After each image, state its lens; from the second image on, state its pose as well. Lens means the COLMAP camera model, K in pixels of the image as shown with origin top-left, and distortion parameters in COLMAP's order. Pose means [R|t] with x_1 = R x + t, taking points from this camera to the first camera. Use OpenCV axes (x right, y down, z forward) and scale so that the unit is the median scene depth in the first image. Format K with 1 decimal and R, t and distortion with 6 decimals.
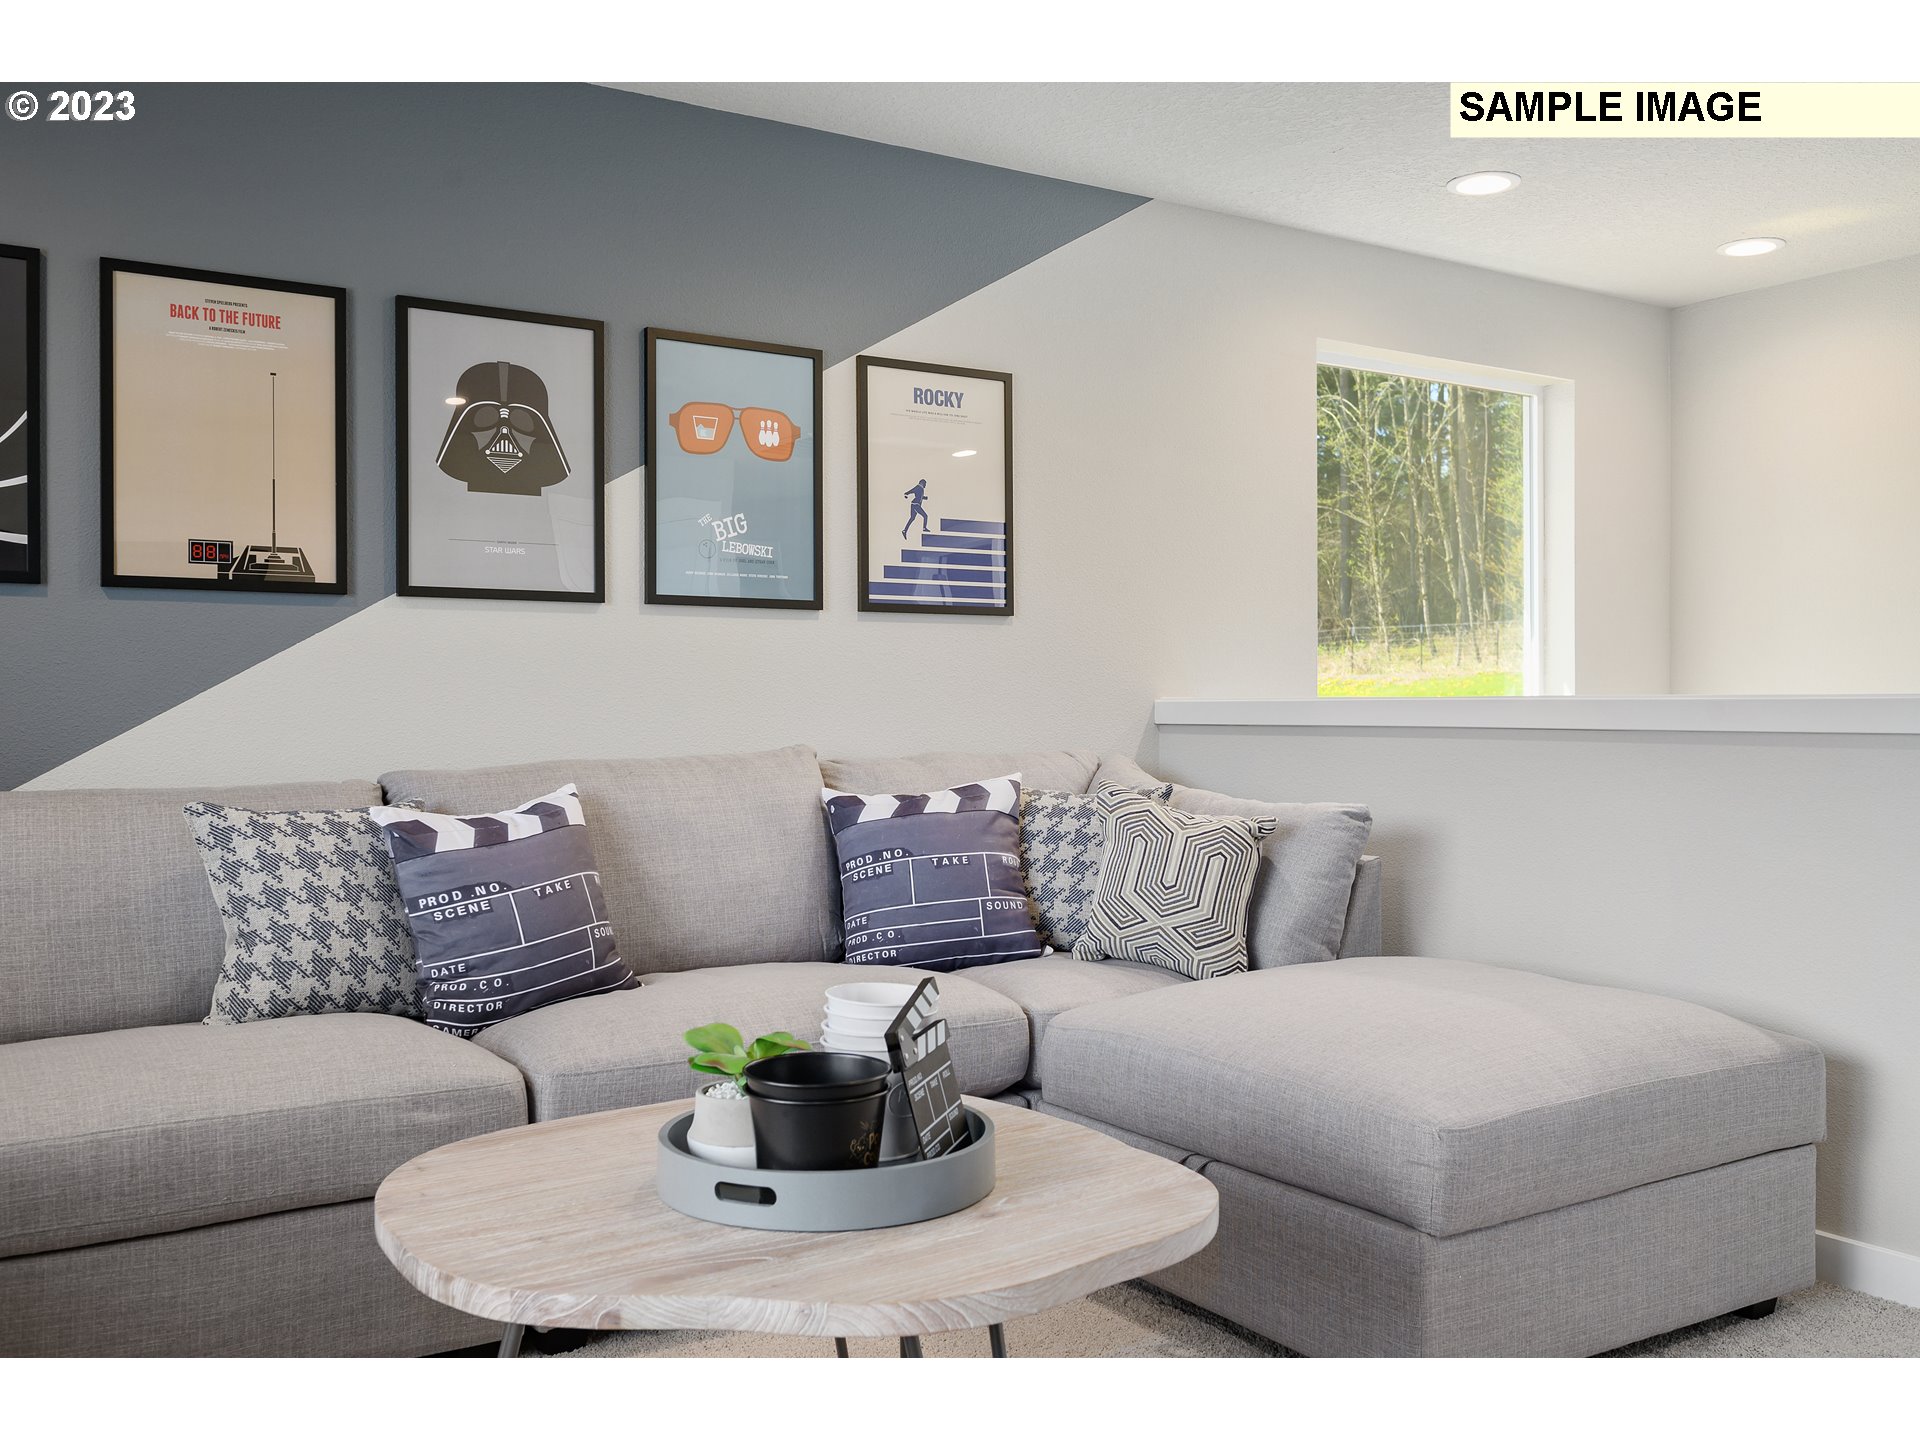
lens RADIAL K [[1627.3, 0, 959.0], [0, 1627.3, 713.8], [0, 0, 1]] dist [-0.004646, 0.007803]
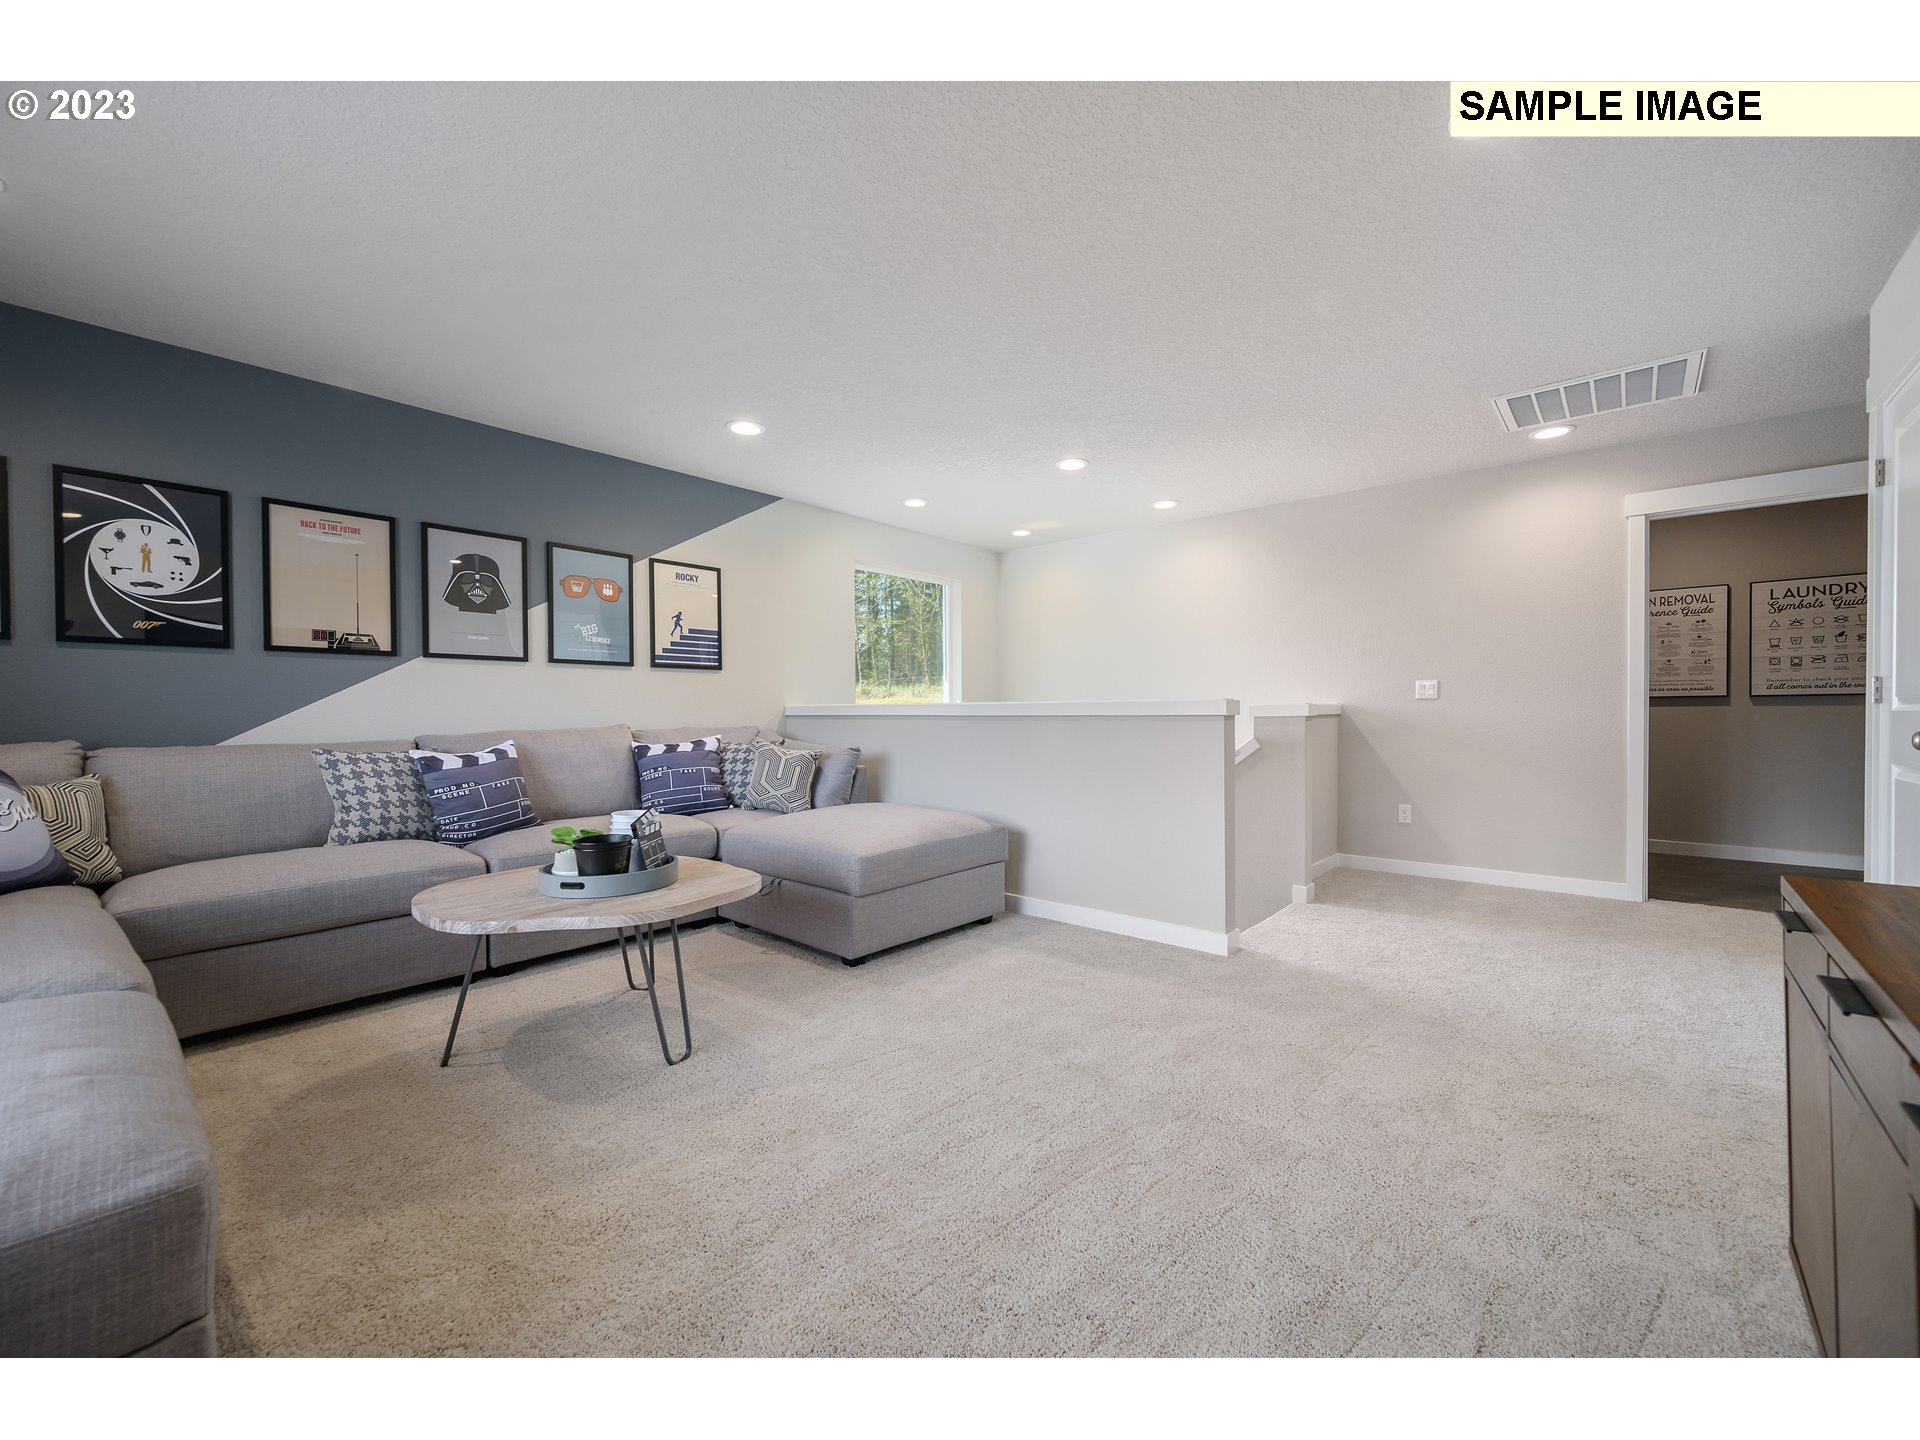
lens RADIAL K [[764.0, 0, 963.1], [0, 764.0, 724.1], [0, 0, 1]] dist [-0.000469, -0.001024]
pose [[0.962076, -0.005354, 0.272728, 0.084601], [0.002937, 0.999953, 0.009270, 0.012267], [-0.272765, -0.008117, 0.962046, -0.219577]]
